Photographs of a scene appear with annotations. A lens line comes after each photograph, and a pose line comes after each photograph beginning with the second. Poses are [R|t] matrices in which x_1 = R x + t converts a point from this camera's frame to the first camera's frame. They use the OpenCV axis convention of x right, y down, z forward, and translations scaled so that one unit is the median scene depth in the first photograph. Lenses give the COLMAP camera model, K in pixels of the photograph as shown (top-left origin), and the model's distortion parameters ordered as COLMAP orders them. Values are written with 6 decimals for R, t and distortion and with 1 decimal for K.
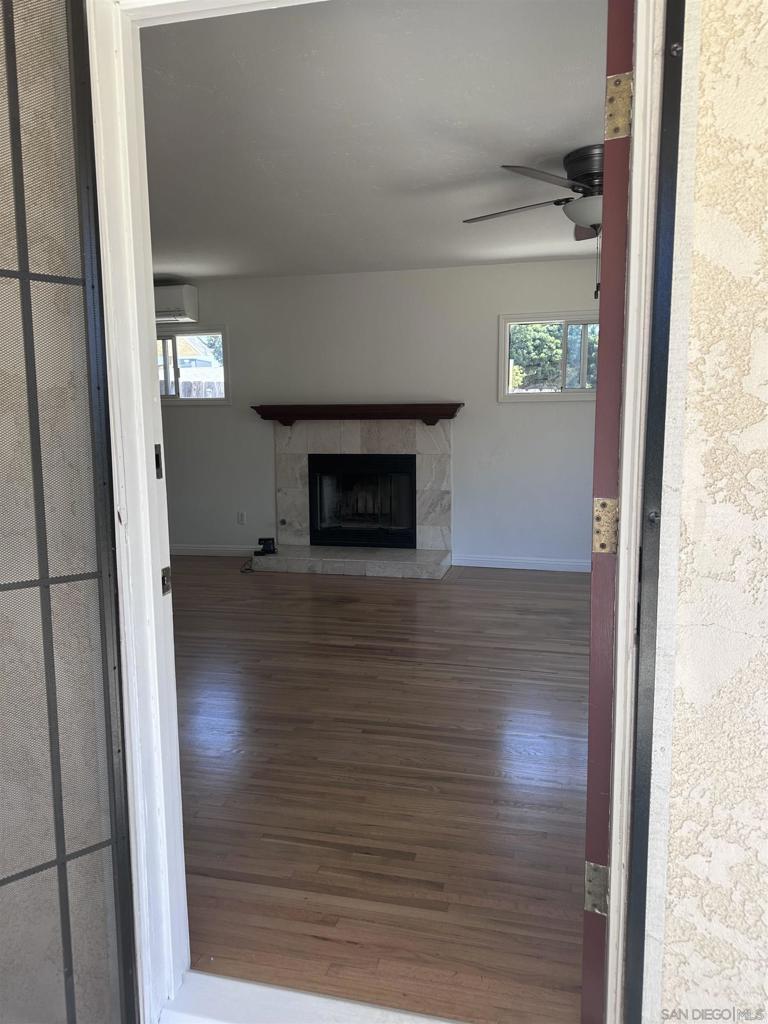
lens RADIAL K [[736.4, 0, 406.1], [0, 736.4, 526.8], [0, 0, 1]] dist [0.061527, -0.068463]
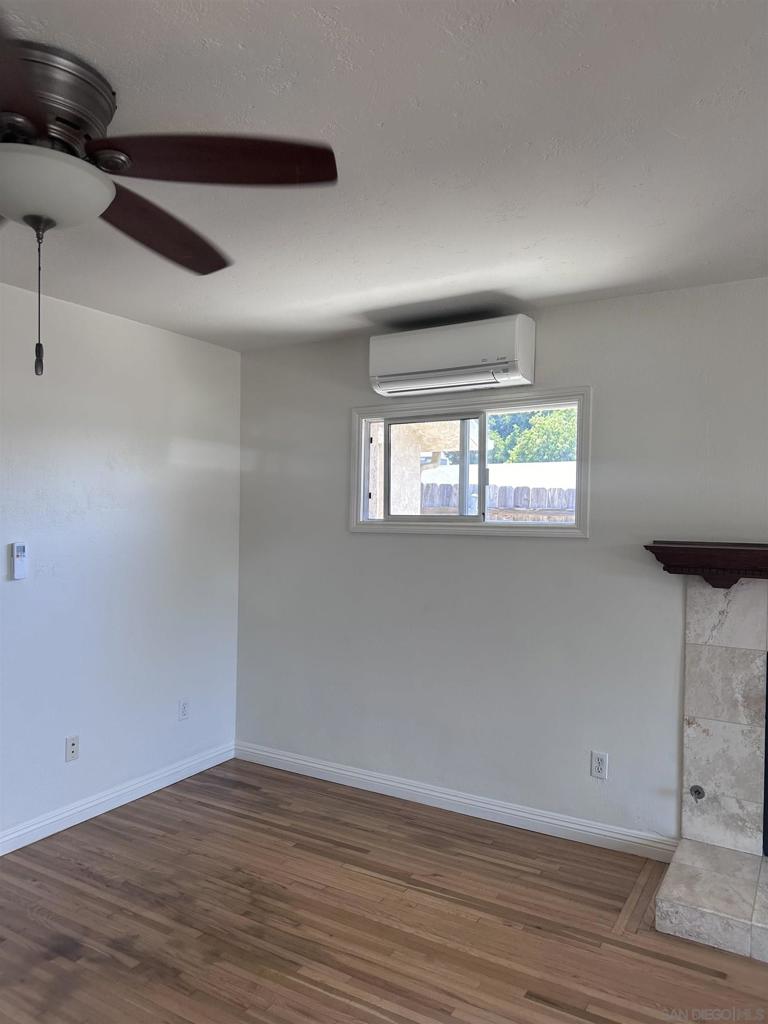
lens RADIAL K [[736.4, 0, 379.7], [0, 736.4, 522.3], [0, 0, 1]] dist [0.061527, -0.068463]
pose [[0.948312, 0.026493, -0.316231, -0.216201], [-0.069206, 0.989789, -0.124615, -0.103917], [0.309700, 0.140059, 0.940462, 0.482792]]
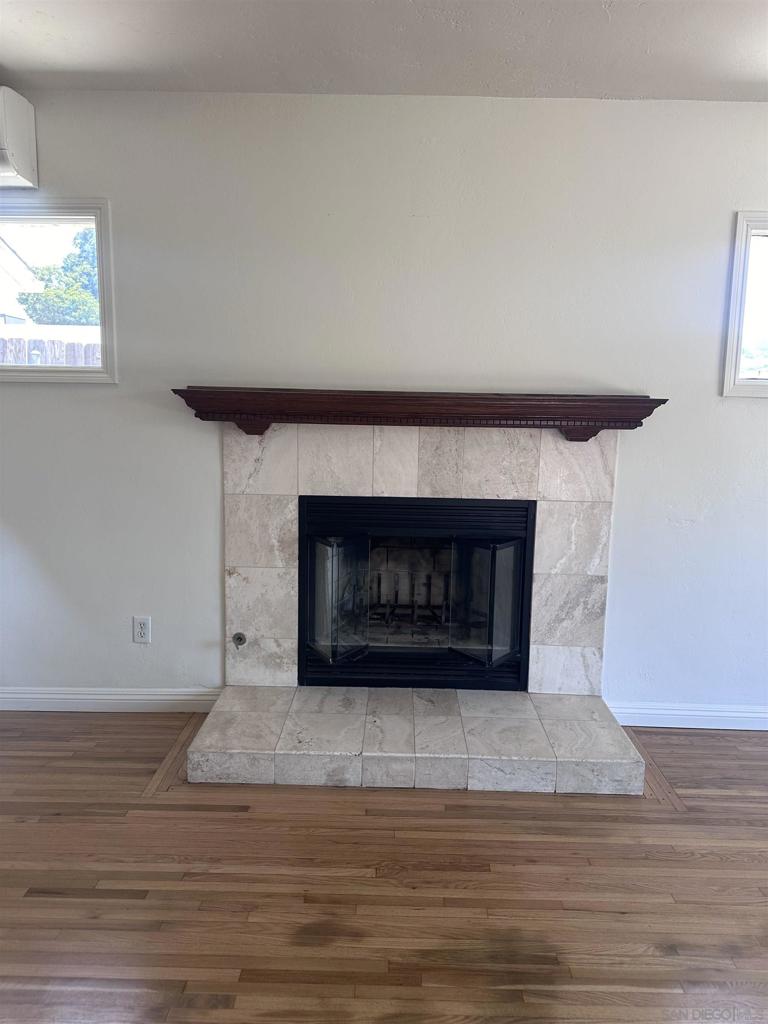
lens RADIAL K [[736.4, 0, 403.5], [0, 736.4, 513.5], [0, 0, 1]] dist [0.061527, -0.068463]
pose [[0.976662, -0.007331, 0.214657, -0.167976], [0.004444, 0.999893, 0.013930, -0.093600], [-0.214736, -0.012651, 0.976590, 0.531971]]
